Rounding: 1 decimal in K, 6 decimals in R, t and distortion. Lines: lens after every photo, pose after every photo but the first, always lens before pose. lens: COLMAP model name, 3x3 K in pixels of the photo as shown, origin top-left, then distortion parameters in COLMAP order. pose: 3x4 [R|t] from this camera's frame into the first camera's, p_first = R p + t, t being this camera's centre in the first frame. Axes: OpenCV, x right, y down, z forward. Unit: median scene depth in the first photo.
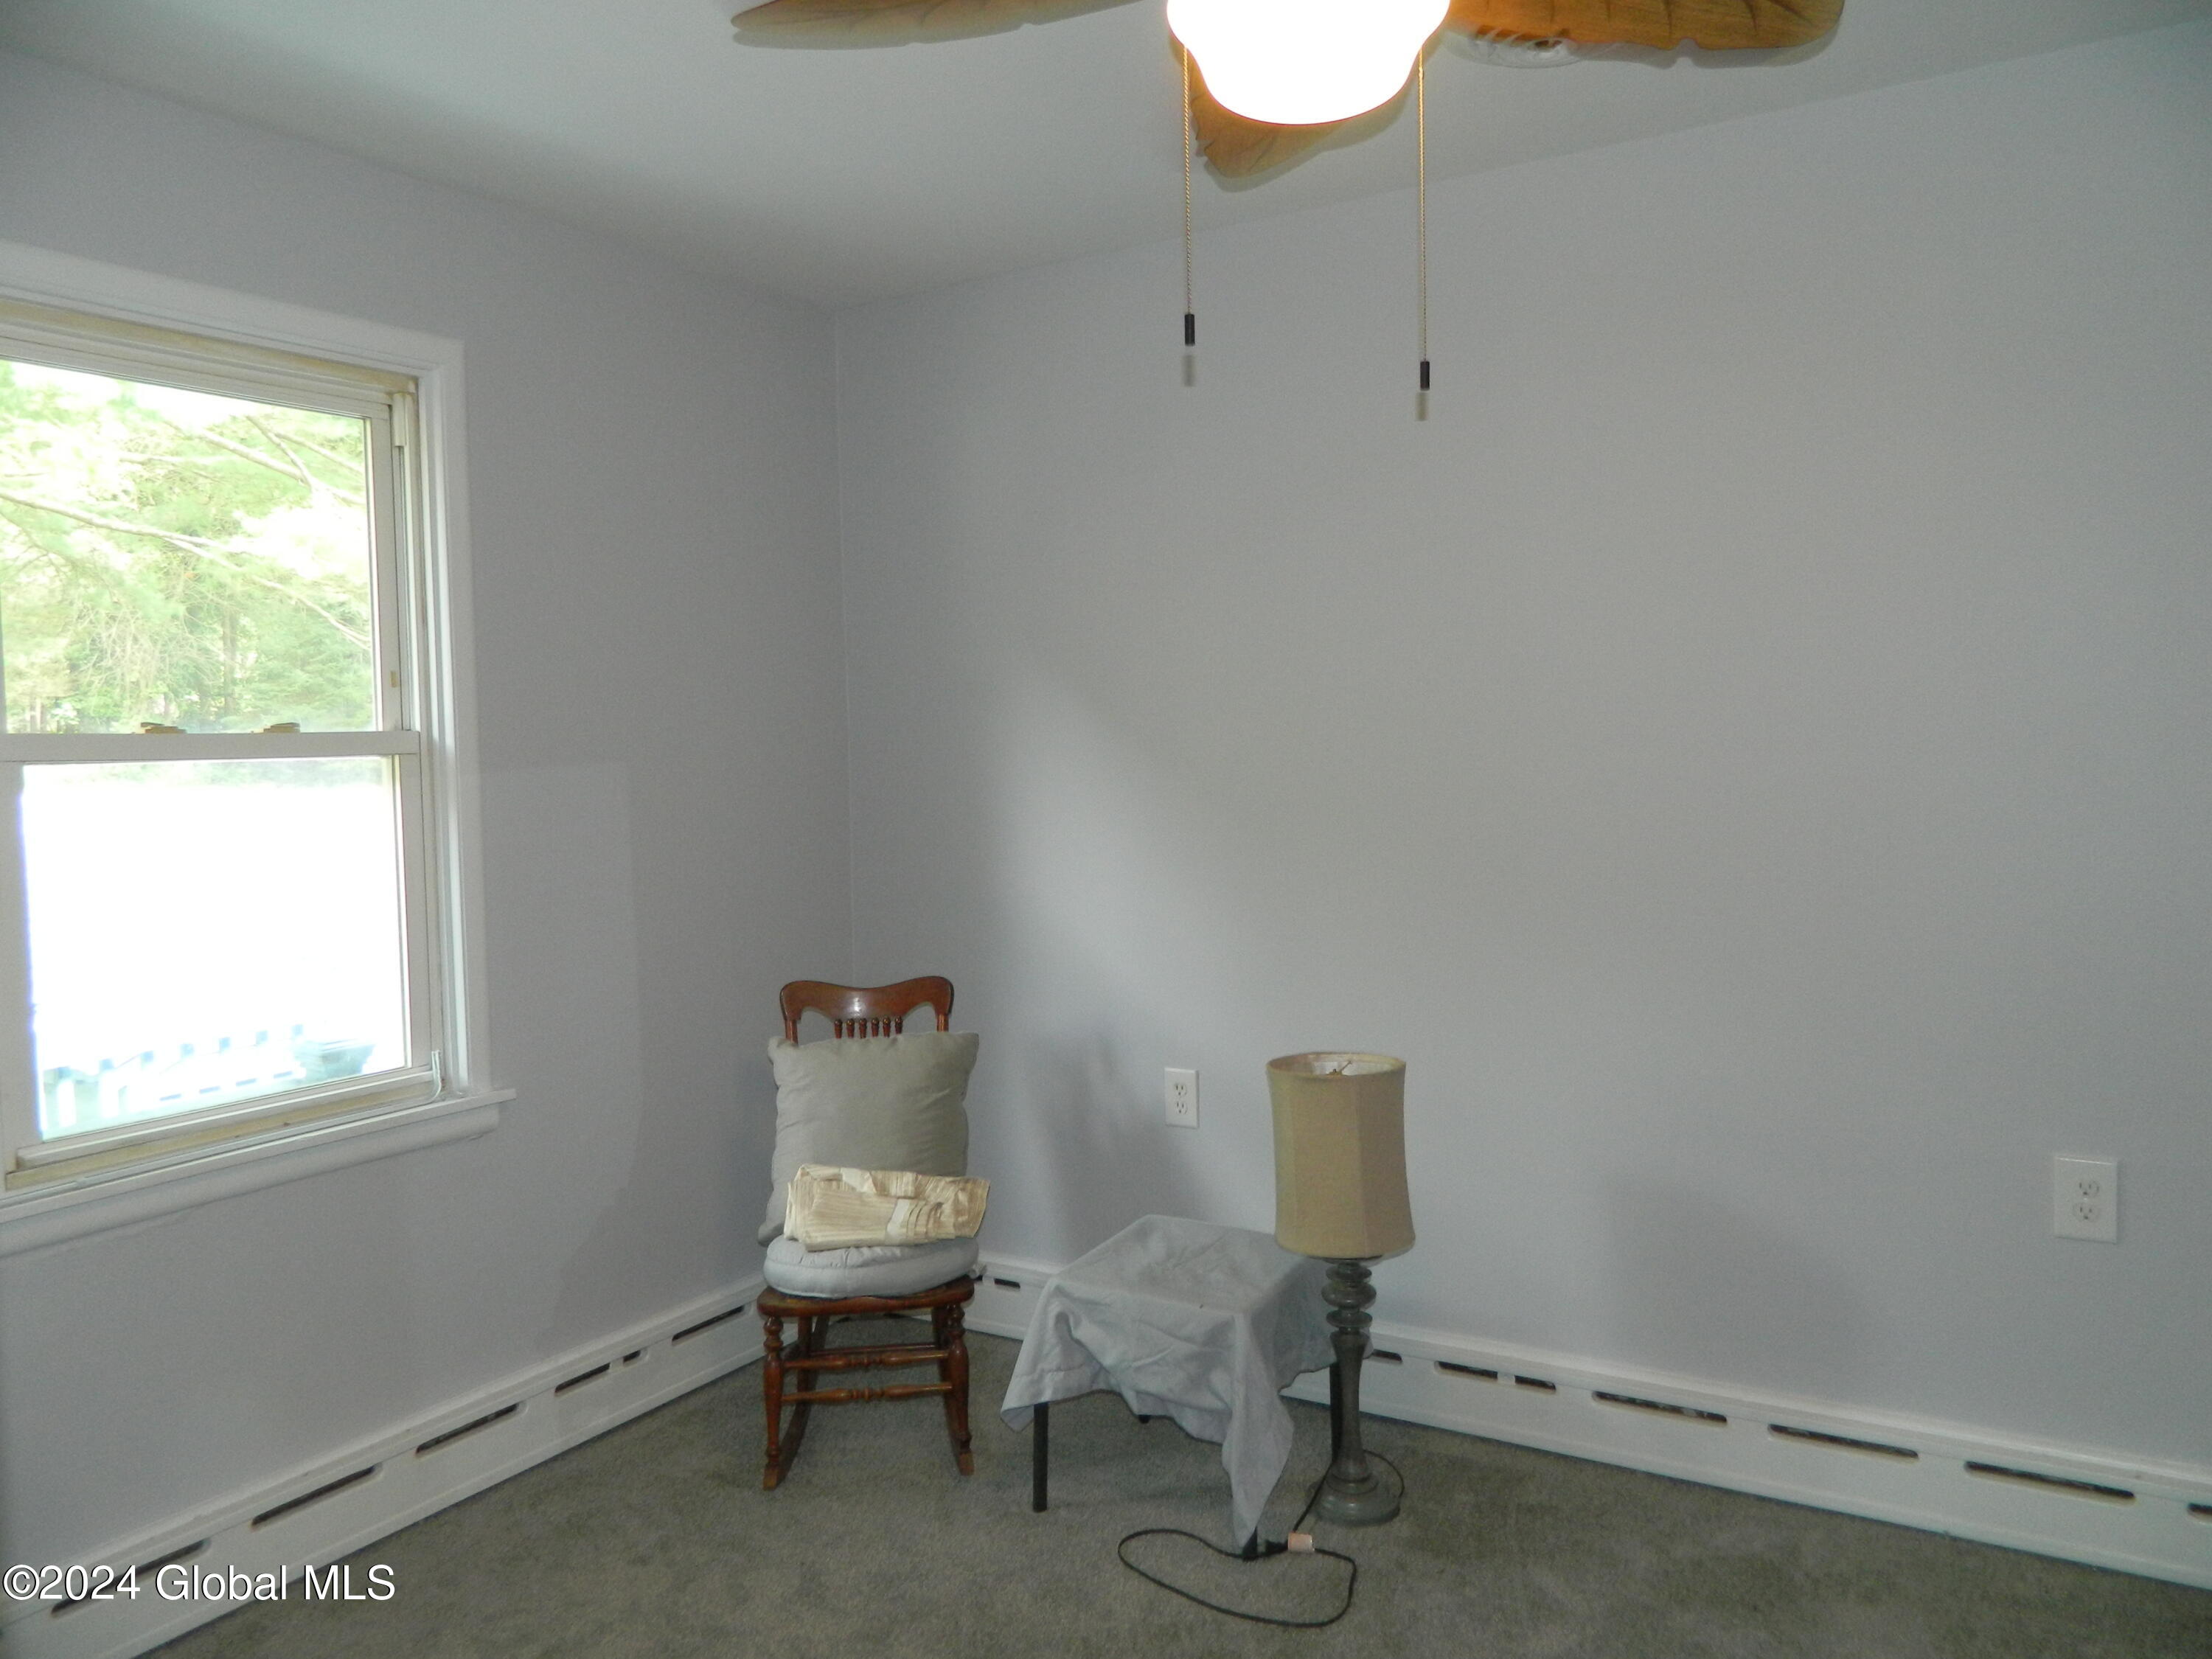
lens RADIAL K [[1634.0, 0, 1117.3], [0, 1634.0, 827.3], [0, 0, 1]] dist [0.007105, -0.010910]
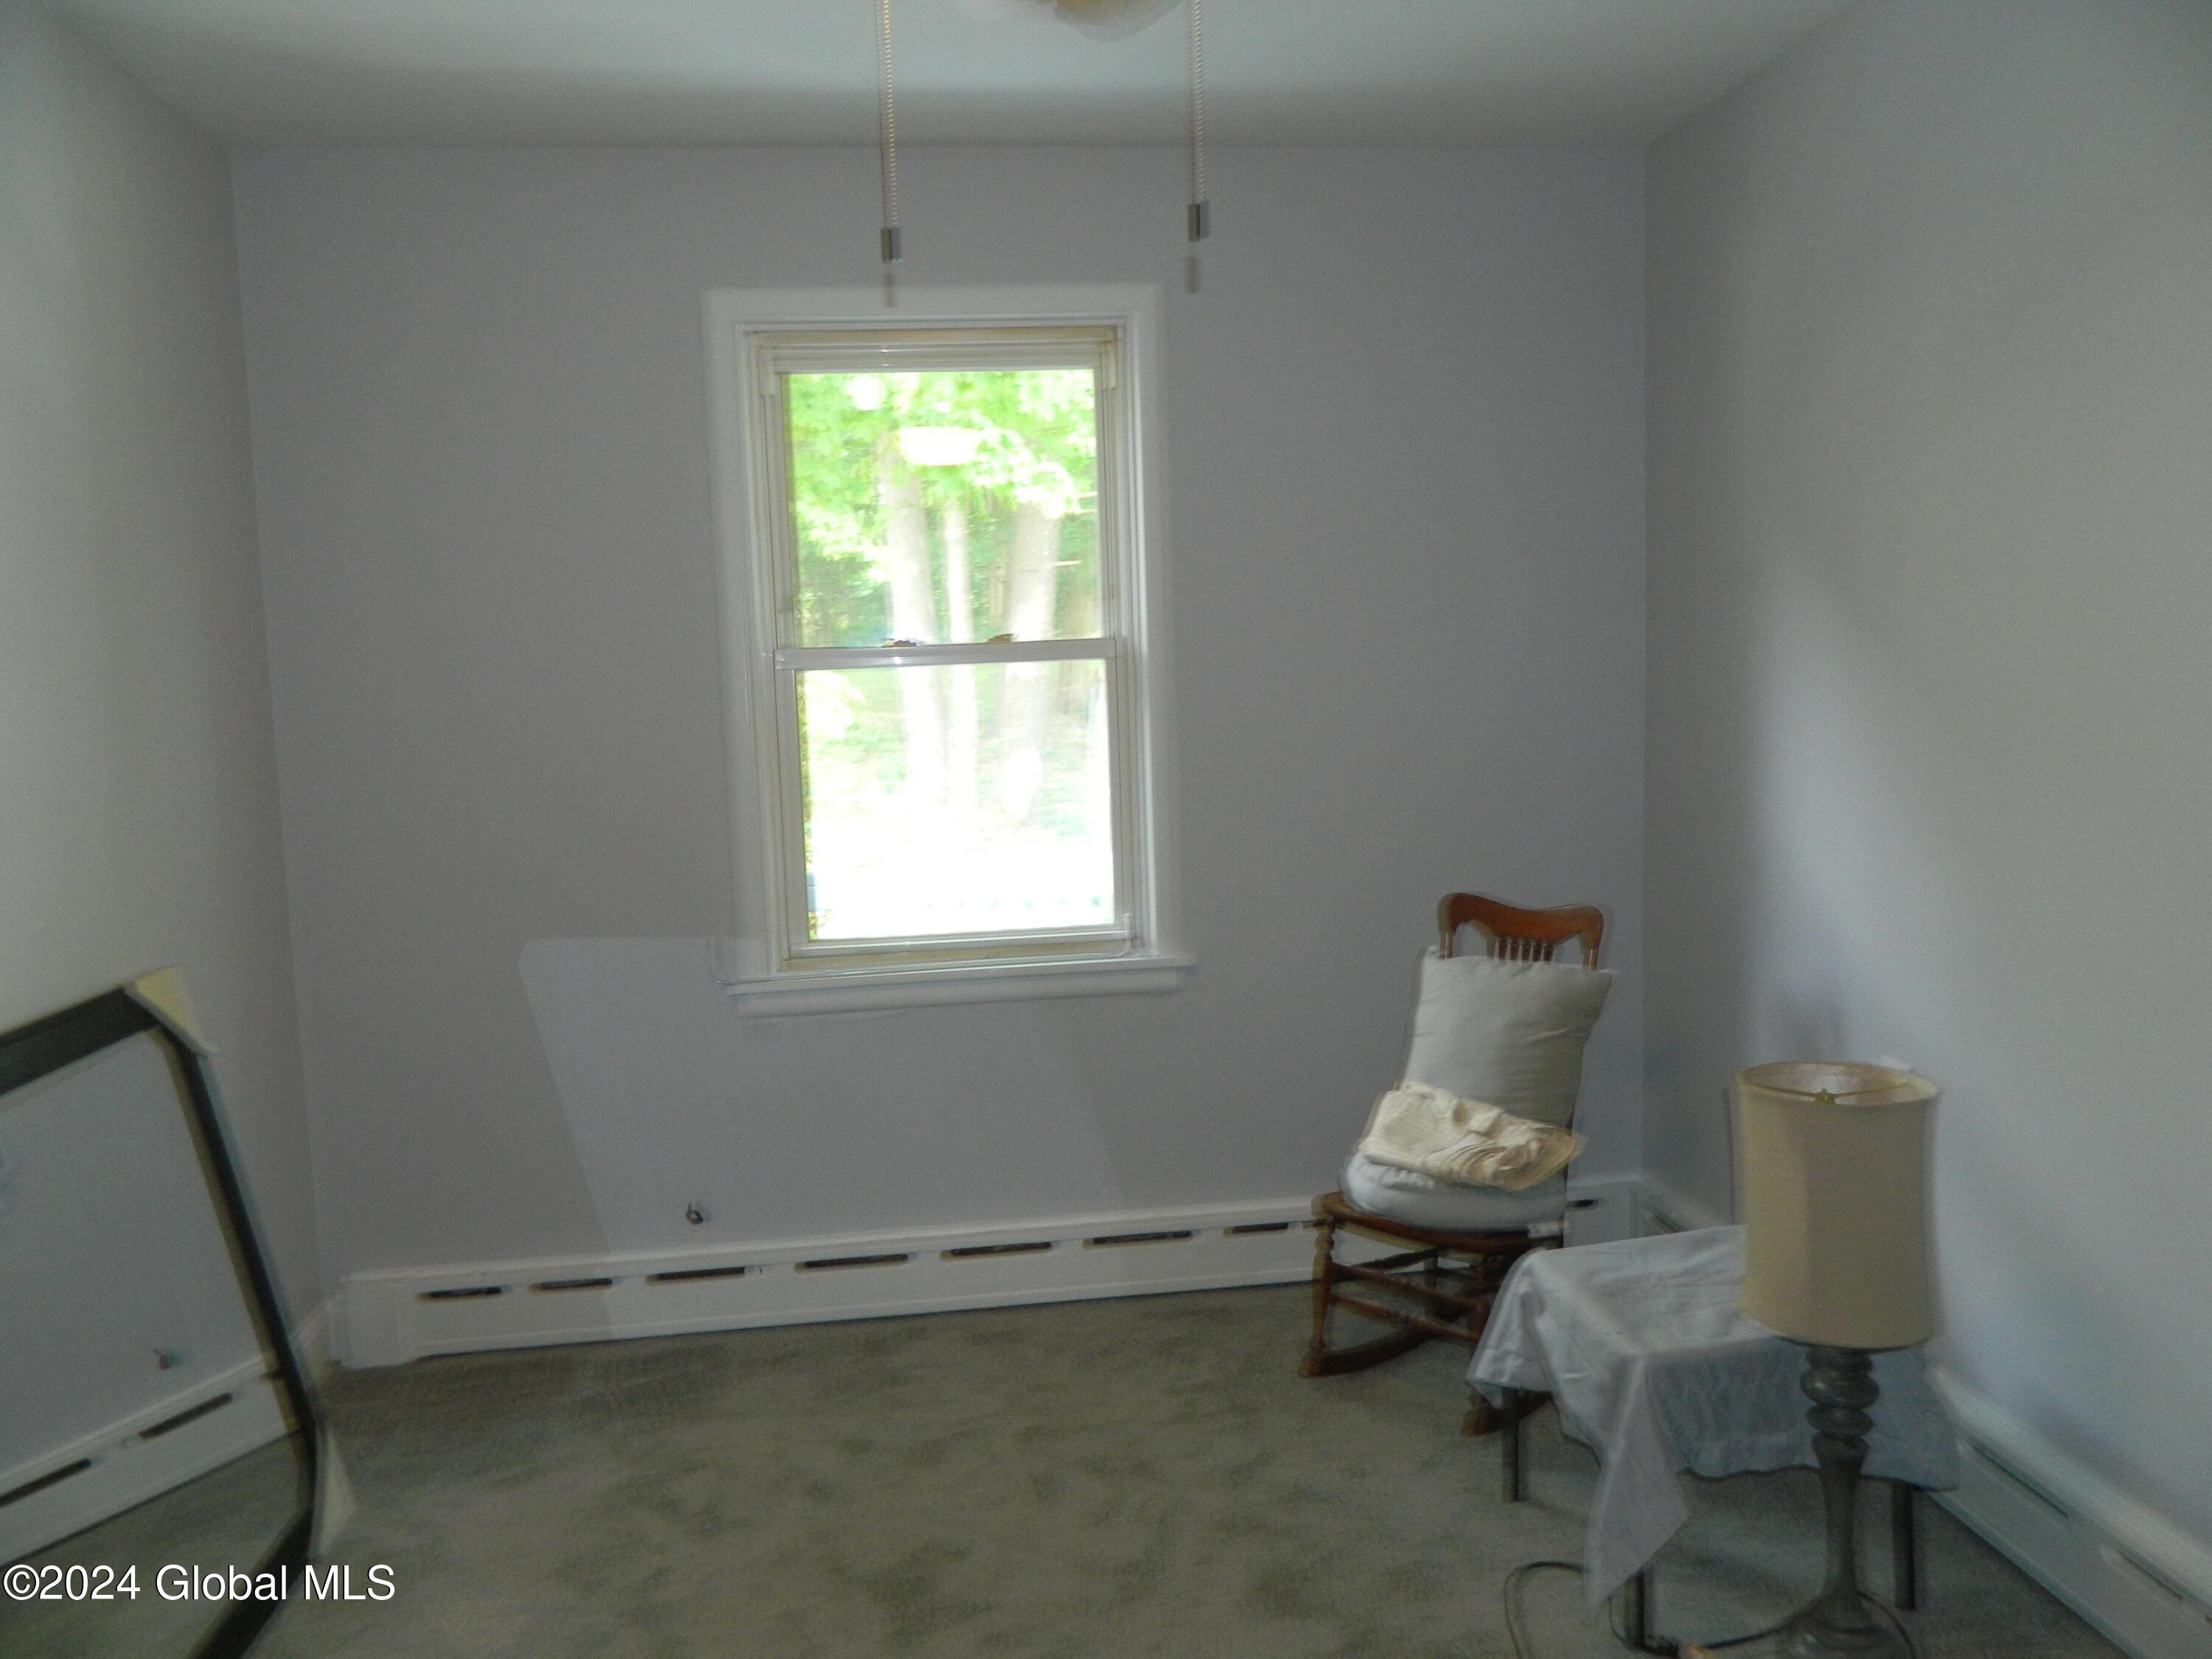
lens RADIAL K [[1634.0, 0, 1115.1], [0, 1634.0, 825.2], [0, 0, 1]] dist [0.007105, -0.010910]
pose [[0.630378, 0.084264, -0.771701, 0.472080], [-0.023307, 0.995697, 0.089684, -0.030614], [0.775938, -0.038549, 0.629630, 0.265597]]
